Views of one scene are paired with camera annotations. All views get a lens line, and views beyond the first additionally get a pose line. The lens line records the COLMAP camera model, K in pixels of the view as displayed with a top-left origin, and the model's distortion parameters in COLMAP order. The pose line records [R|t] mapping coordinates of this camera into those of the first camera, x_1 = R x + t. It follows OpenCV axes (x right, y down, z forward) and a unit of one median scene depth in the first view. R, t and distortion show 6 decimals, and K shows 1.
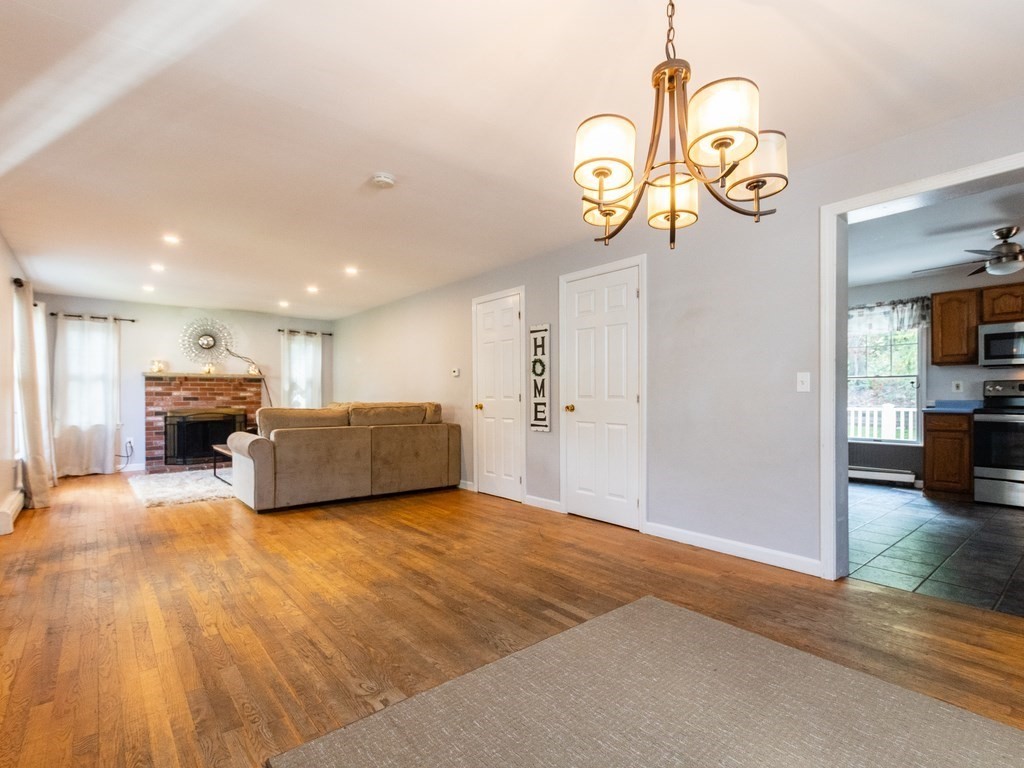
lens RADIAL K [[511.2, 0, 507.2], [0, 511.2, 399.9], [0, 0, 1]] dist [0.004084, 0.000530]
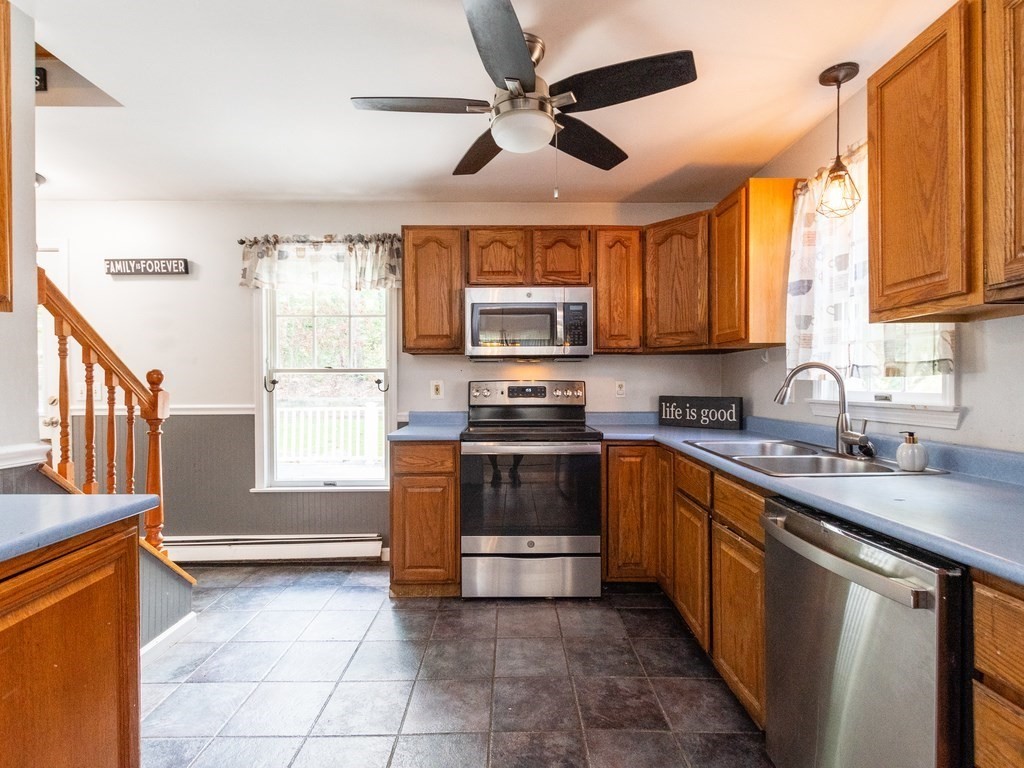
lens RADIAL K [[511.2, 0, 511.7], [0, 511.2, 384.7], [0, 0, 1]] dist [0.004084, 0.000530]
pose [[0.637255, 0.004315, 0.770641, 0.471432], [0.004191, 0.999950, -0.009065, -0.026273], [-0.770641, 0.009006, 0.637205, 0.550407]]
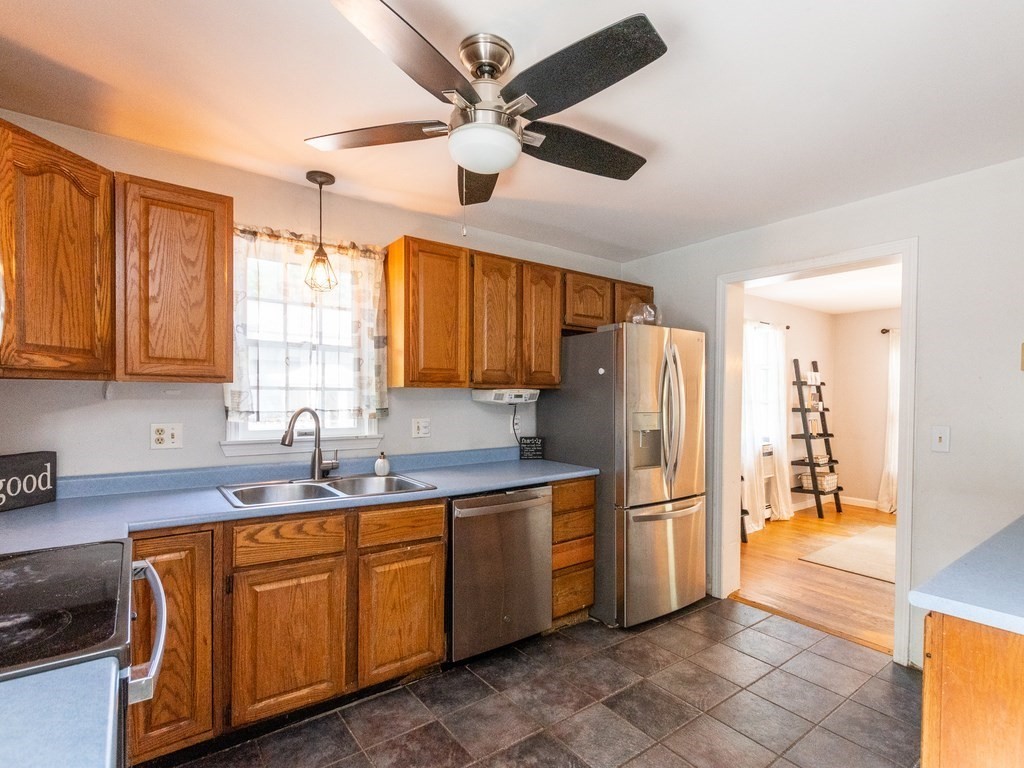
lens RADIAL K [[511.2, 0, 515.7], [0, 511.2, 401.8], [0, 0, 1]] dist [0.004084, 0.000530]
pose [[-0.998971, 0.001865, 0.045308, 0.732634], [0.002548, 0.999884, 0.015026, -0.059625], [-0.045275, 0.015126, -0.998860, 1.112830]]
